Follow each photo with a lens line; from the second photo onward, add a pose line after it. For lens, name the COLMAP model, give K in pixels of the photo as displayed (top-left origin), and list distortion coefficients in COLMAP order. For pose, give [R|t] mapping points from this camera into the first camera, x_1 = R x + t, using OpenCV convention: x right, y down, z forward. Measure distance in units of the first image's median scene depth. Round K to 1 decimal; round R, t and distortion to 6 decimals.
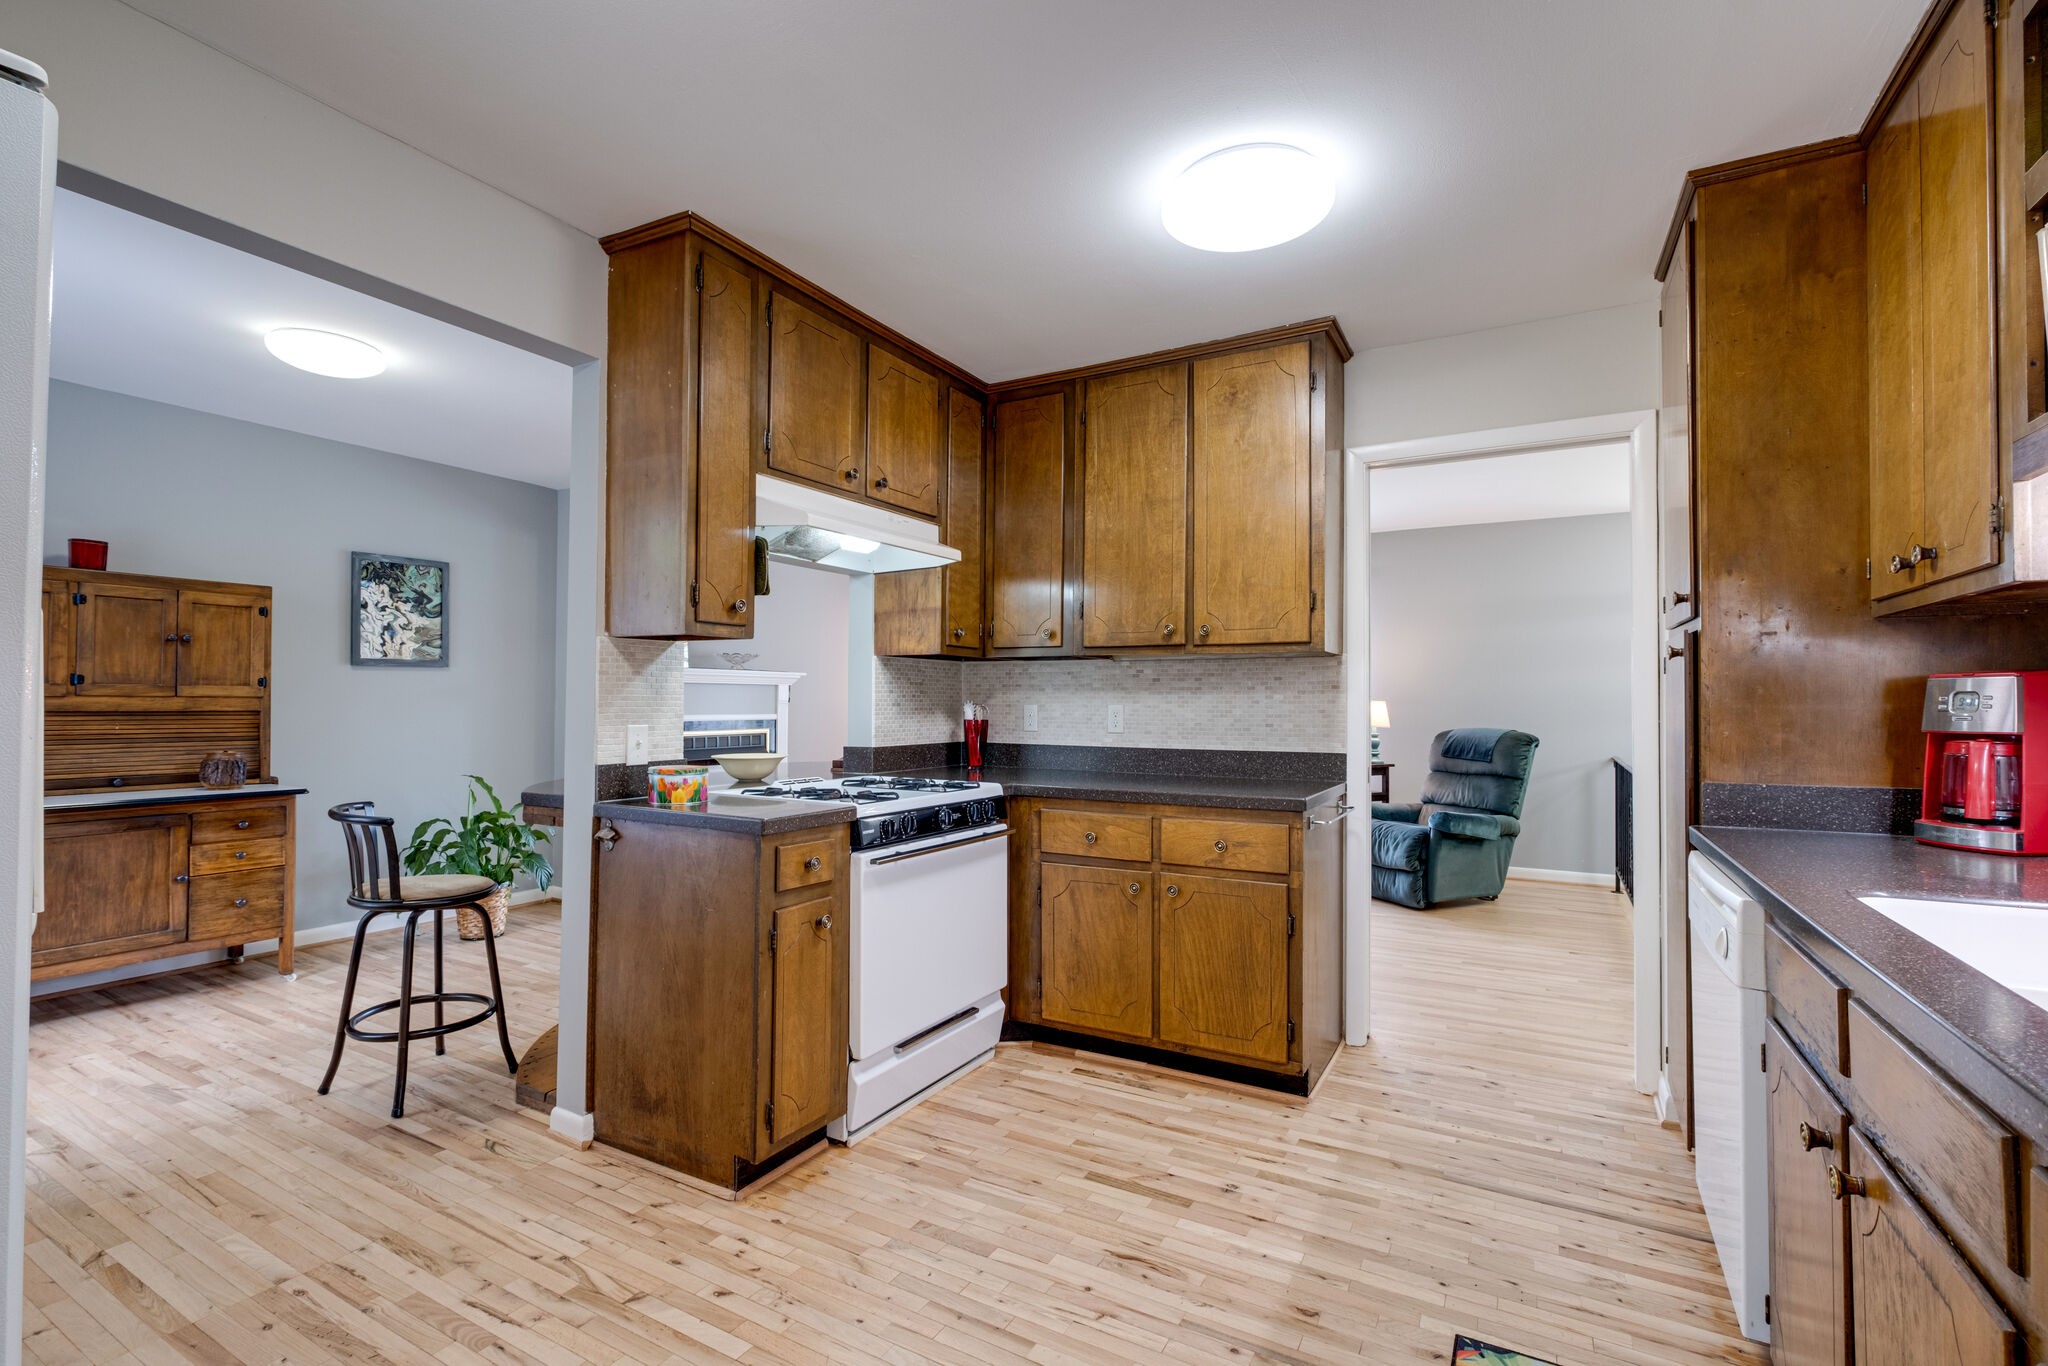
lens RADIAL K [[910.0, 0, 1029.7], [0, 910.0, 693.8], [0, 0, 1]] dist [0.002409, 0.000319]
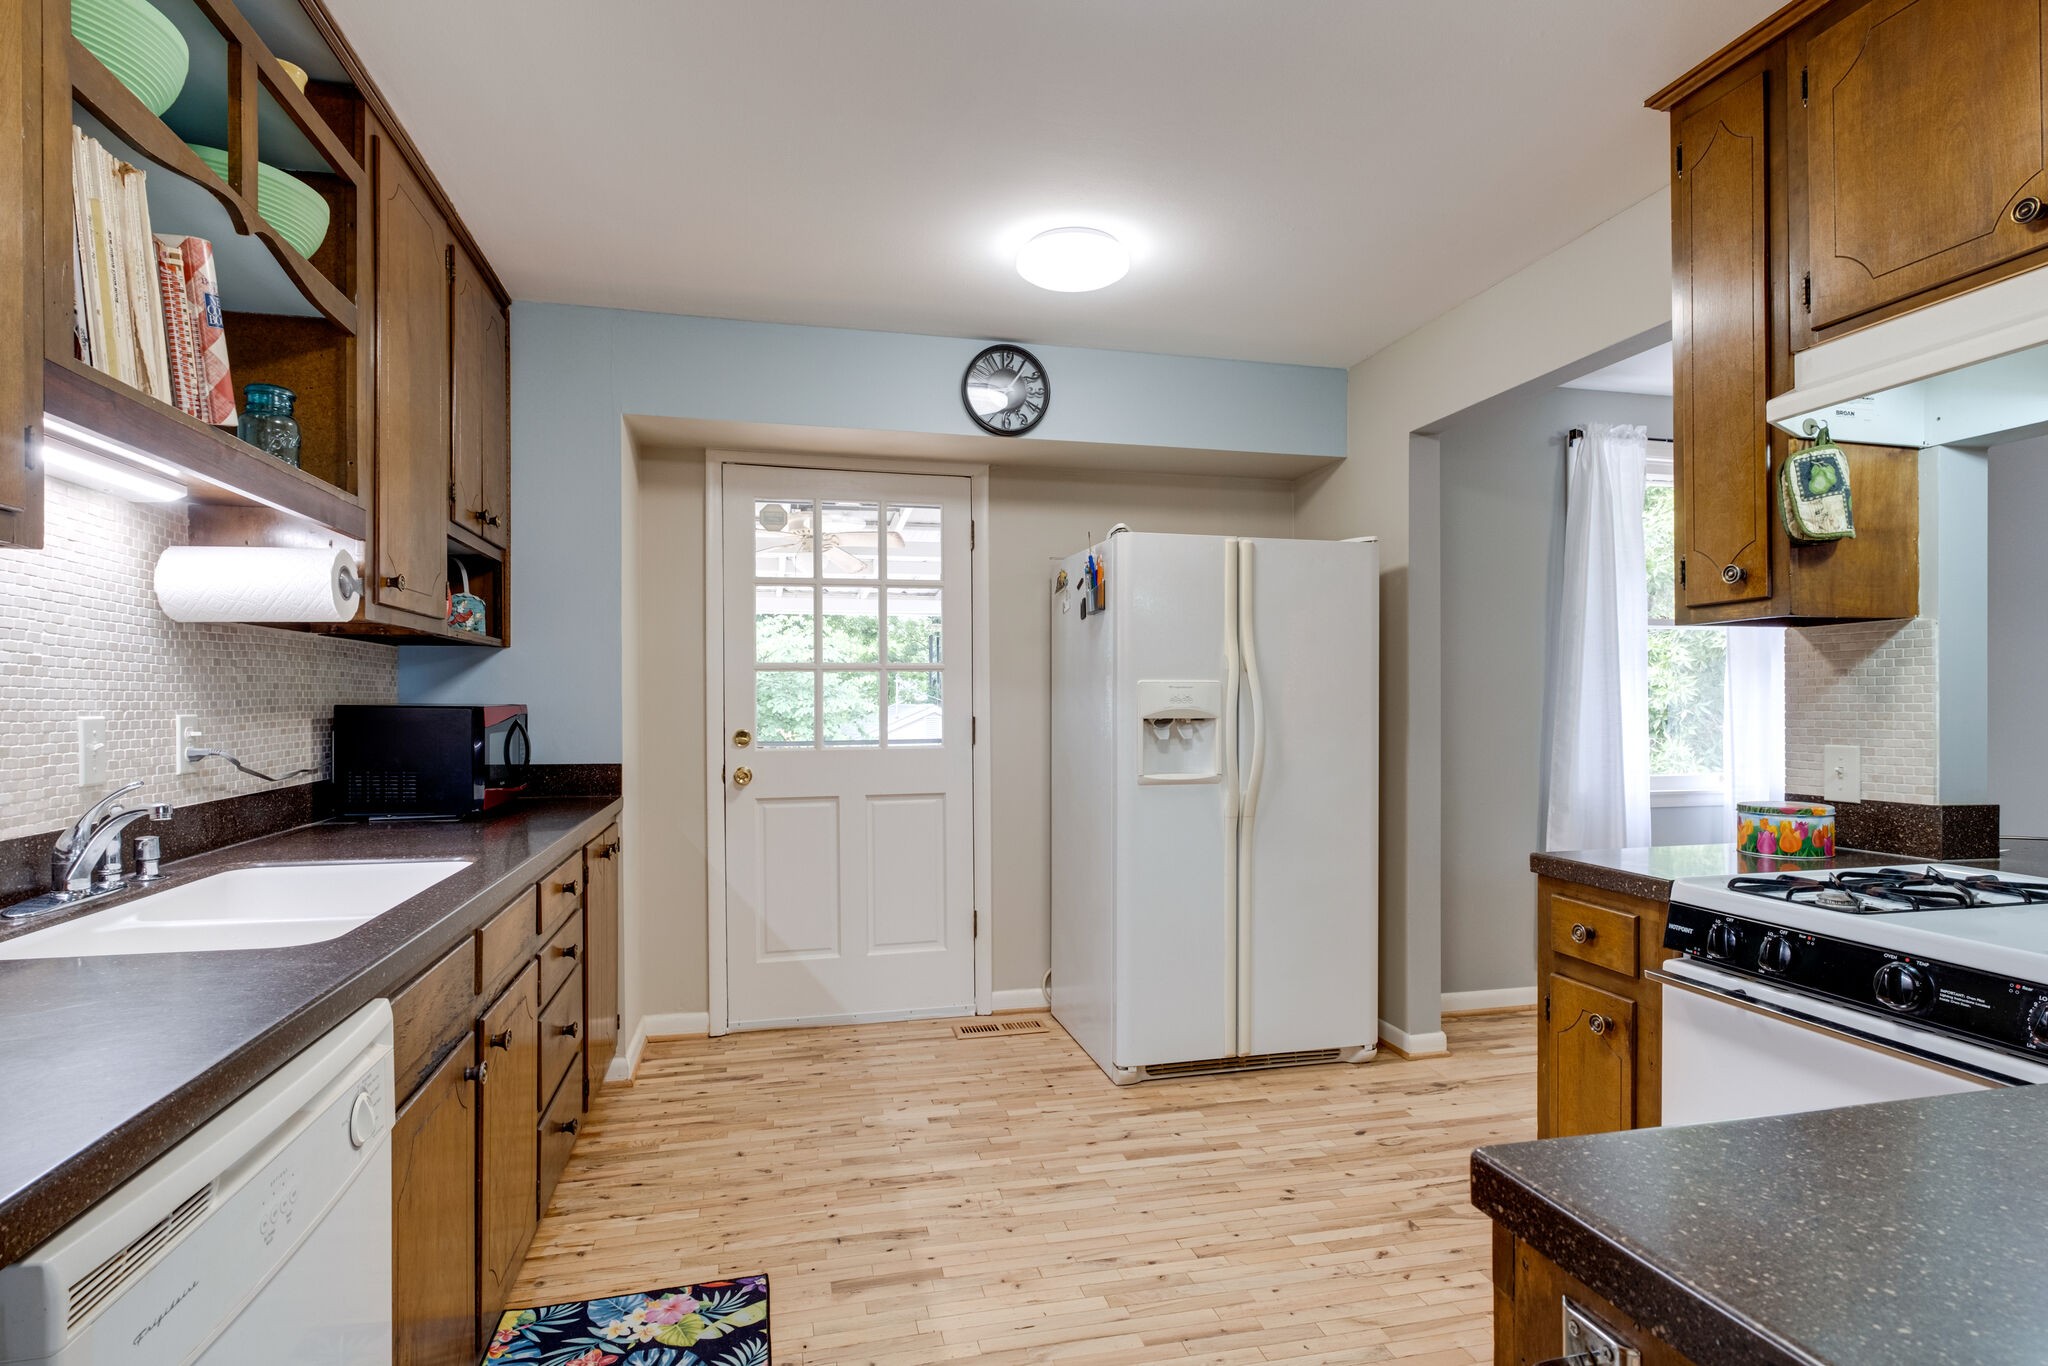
lens RADIAL K [[1043.6, 0, 1028.3], [0, 1043.6, 697.4], [0, 0, 1]] dist [-0.001730, -0.000157]
pose [[-0.737064, -0.010972, -0.675734, 0.432806], [0.008058, 0.999654, -0.025020, 0.008977], [0.675775, -0.023887, -0.736721, 0.862408]]
